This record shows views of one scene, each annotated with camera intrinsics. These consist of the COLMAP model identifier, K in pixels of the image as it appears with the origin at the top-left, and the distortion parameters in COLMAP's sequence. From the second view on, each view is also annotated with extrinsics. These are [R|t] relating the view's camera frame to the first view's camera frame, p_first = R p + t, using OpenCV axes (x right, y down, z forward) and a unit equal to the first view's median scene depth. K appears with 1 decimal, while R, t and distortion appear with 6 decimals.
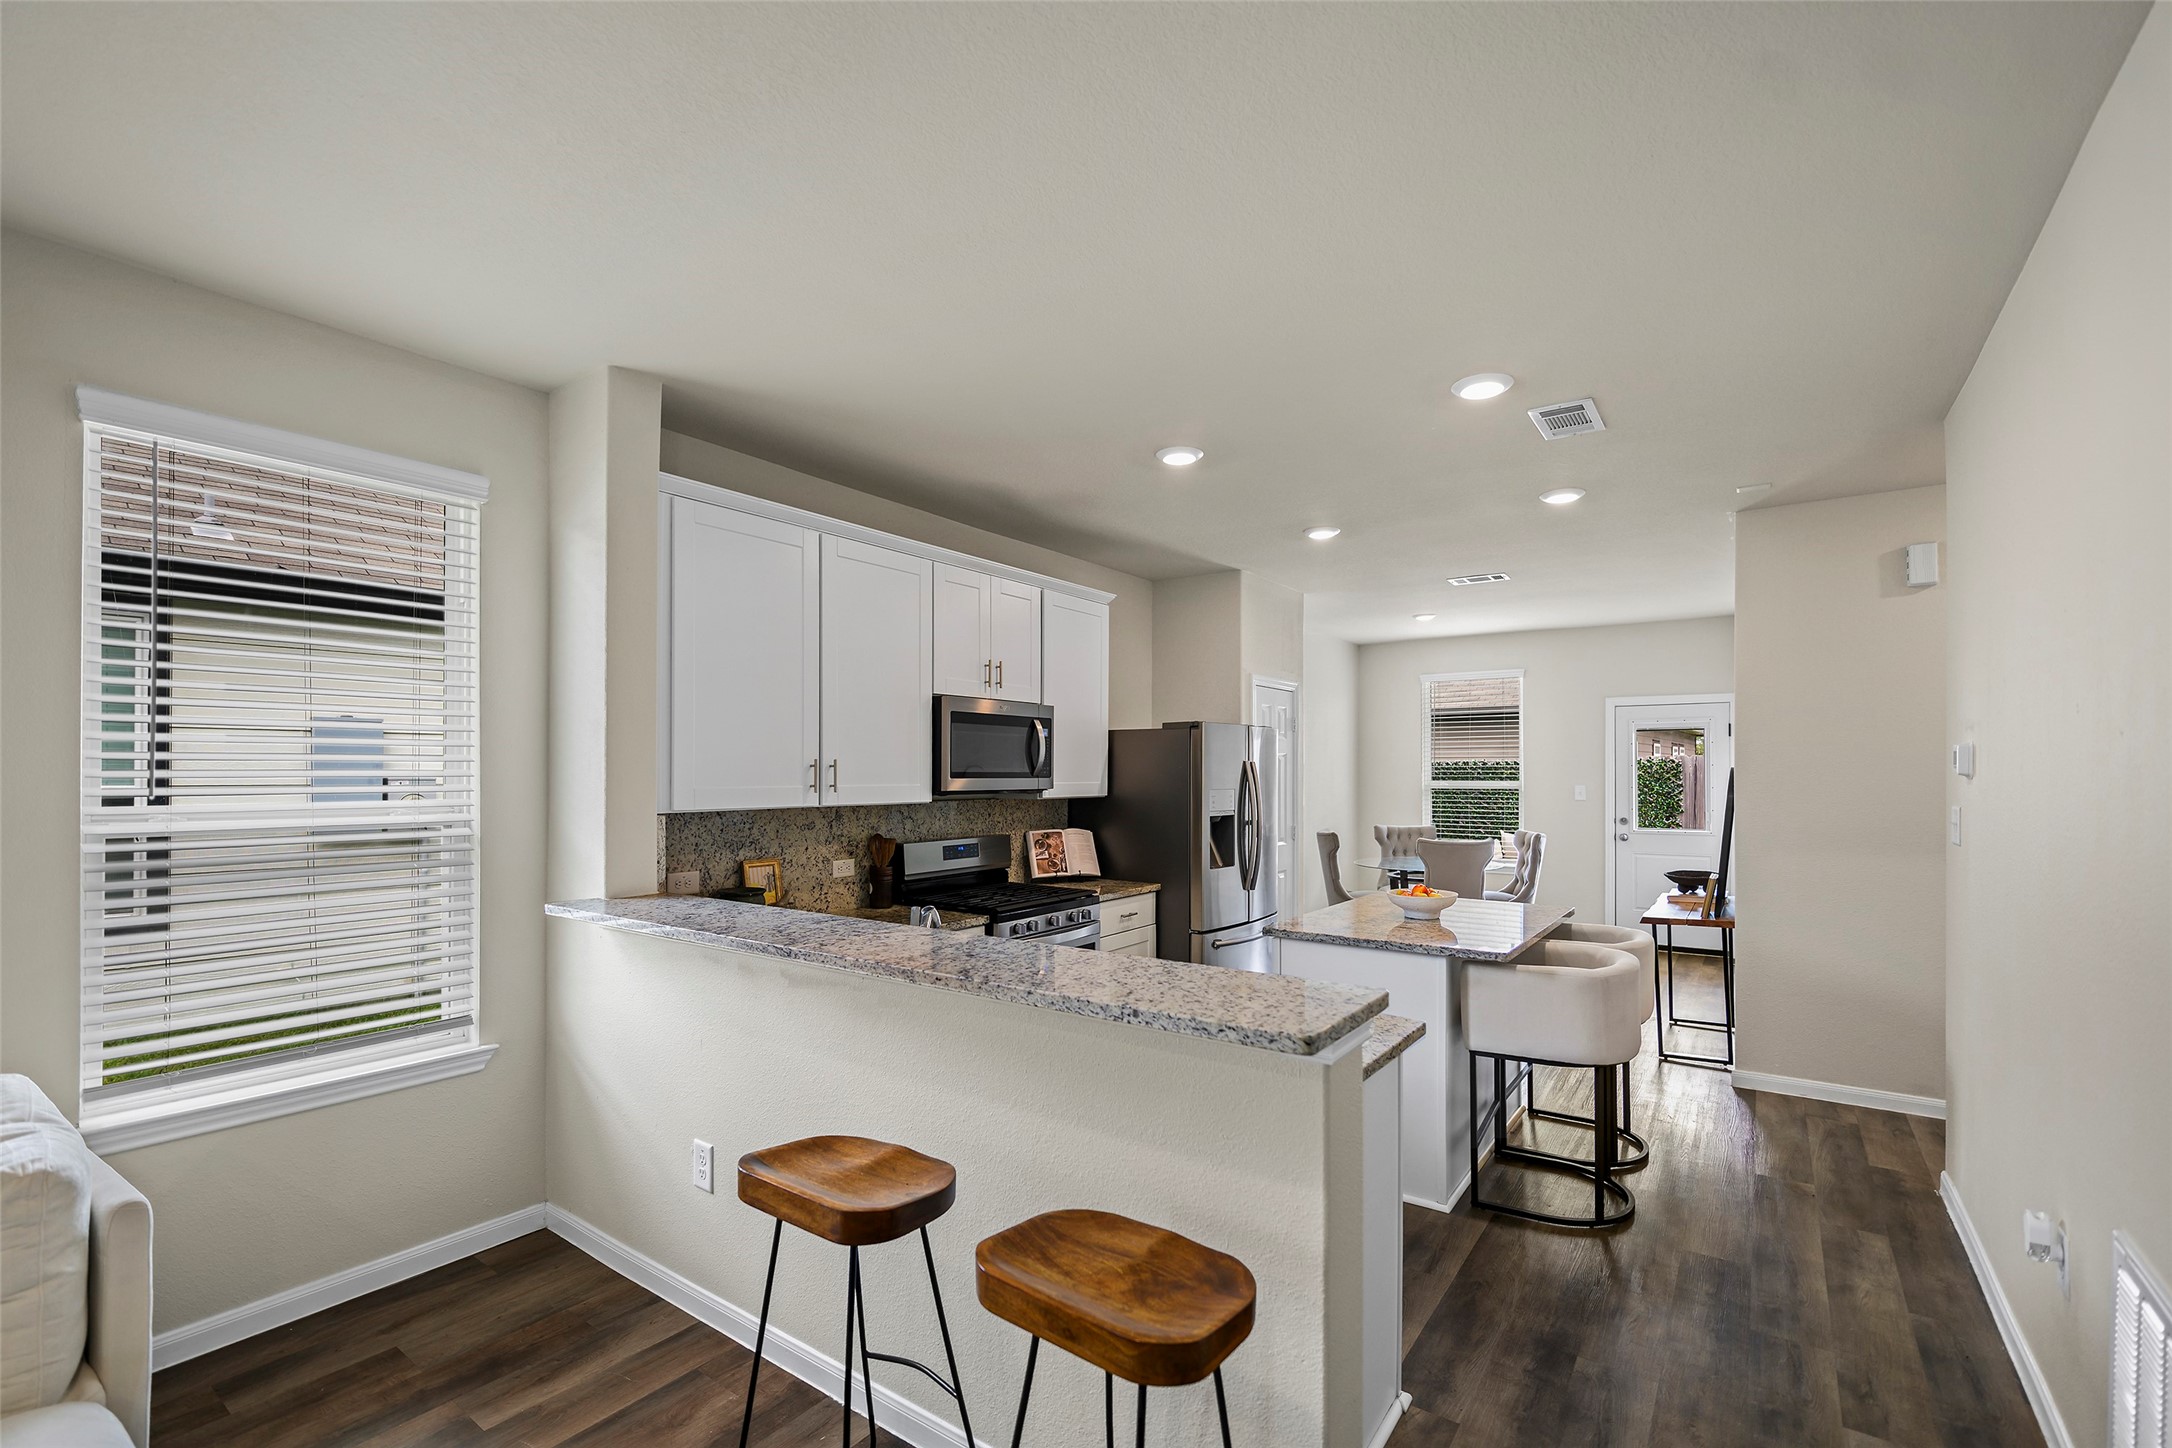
lens RADIAL K [[944.3, 0, 1071.4], [0, 944.3, 769.8], [0, 0, 1]] dist [-0.003462, -0.000325]
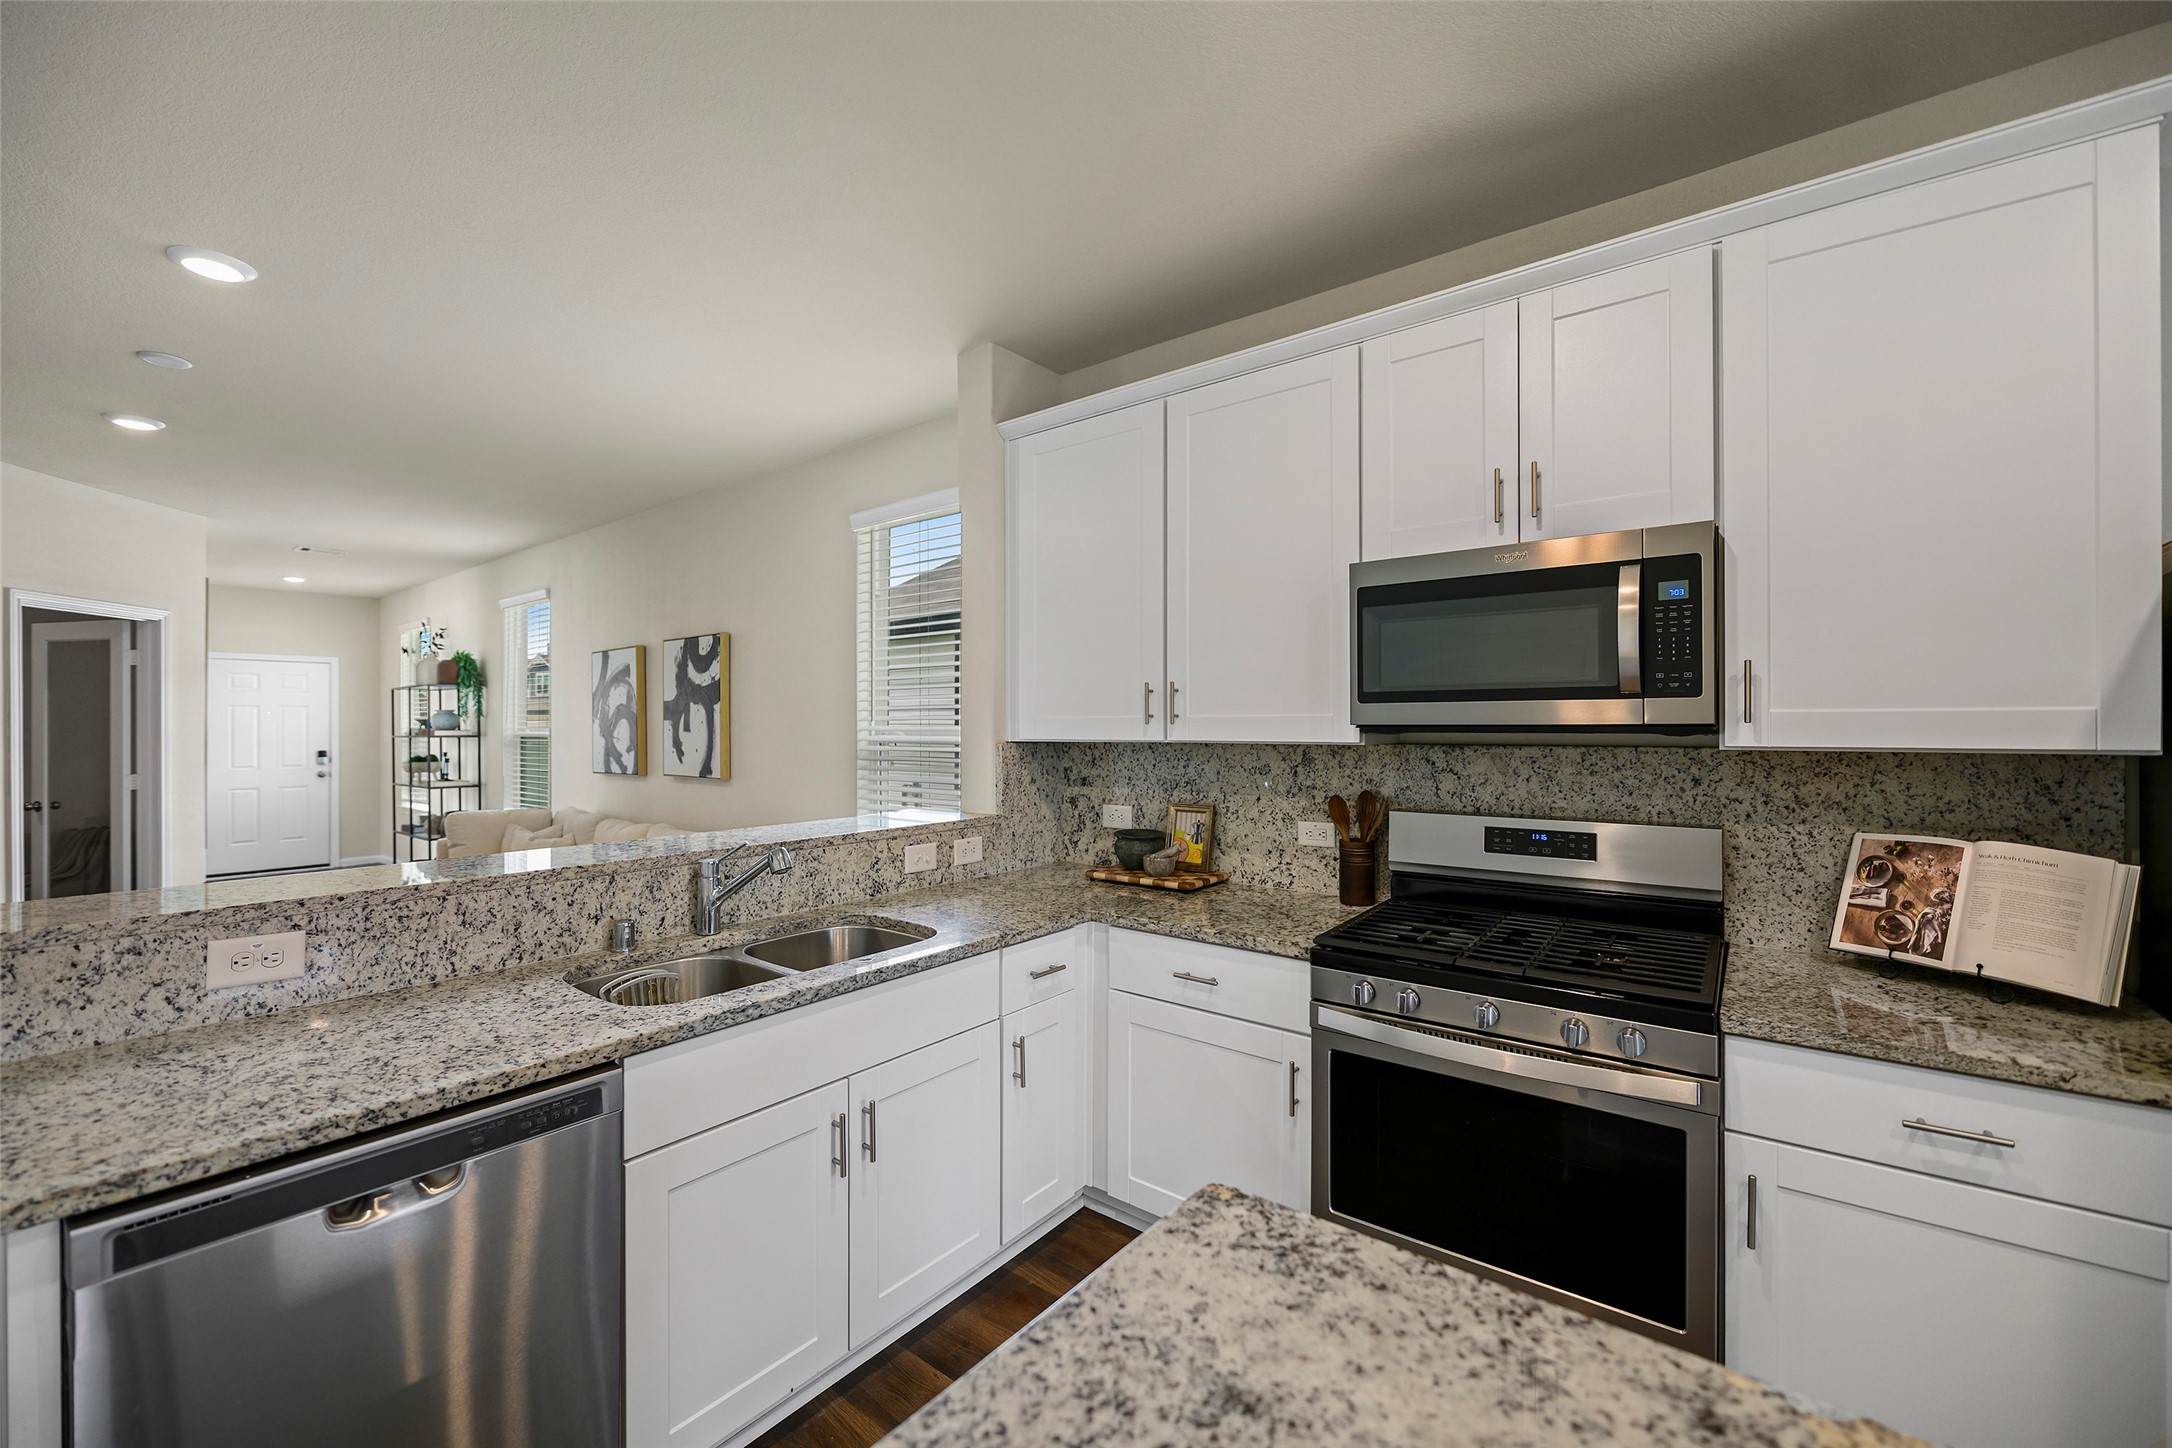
lens RADIAL K [[873.6, 0, 1086.0], [0, 873.6, 724.0], [0, 0, 1]] dist [-0.006038, -0.000075]
pose [[-0.035447, -0.000636, -0.999371, 0.368237], [0.005500, 0.999985, -0.000832, 0.019073], [0.999356, -0.005526, -0.035443, 0.751734]]
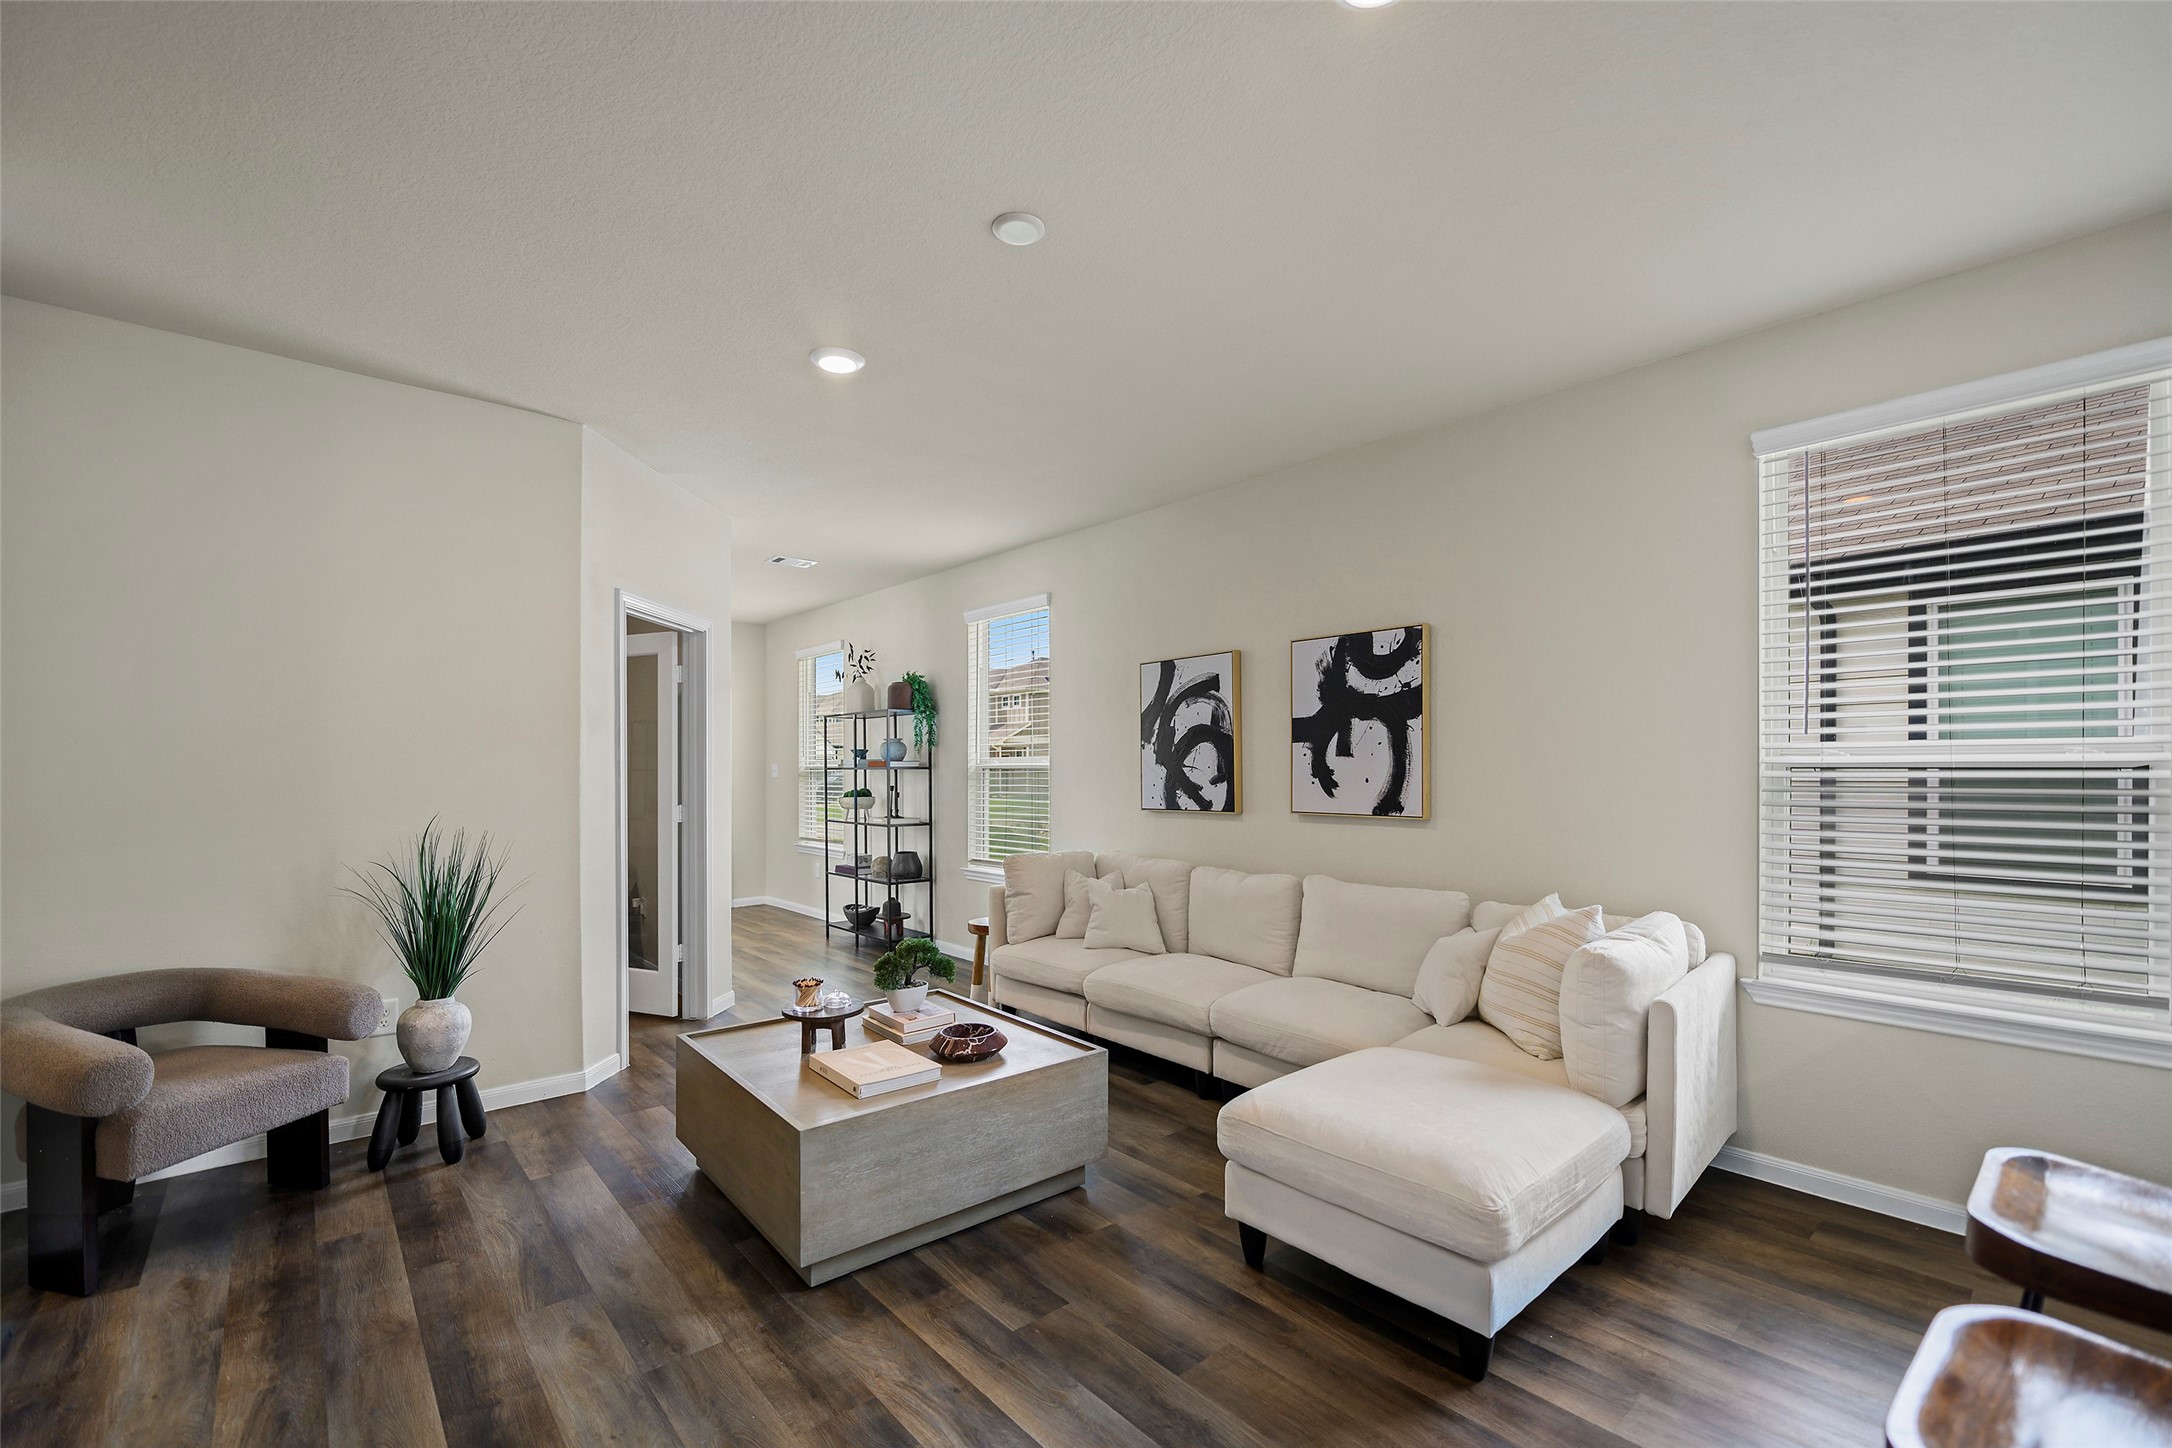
lens RADIAL K [[912.5, 0, 1068.4], [0, 912.5, 769.8], [0, 0, 1]] dist [-0.009289, -0.000372]
pose [[-0.223979, -0.000012, -0.974594, 0.214798], [0.003150, 0.999995, -0.000736, 0.037939], [0.974589, -0.003235, -0.223978, 0.157022]]
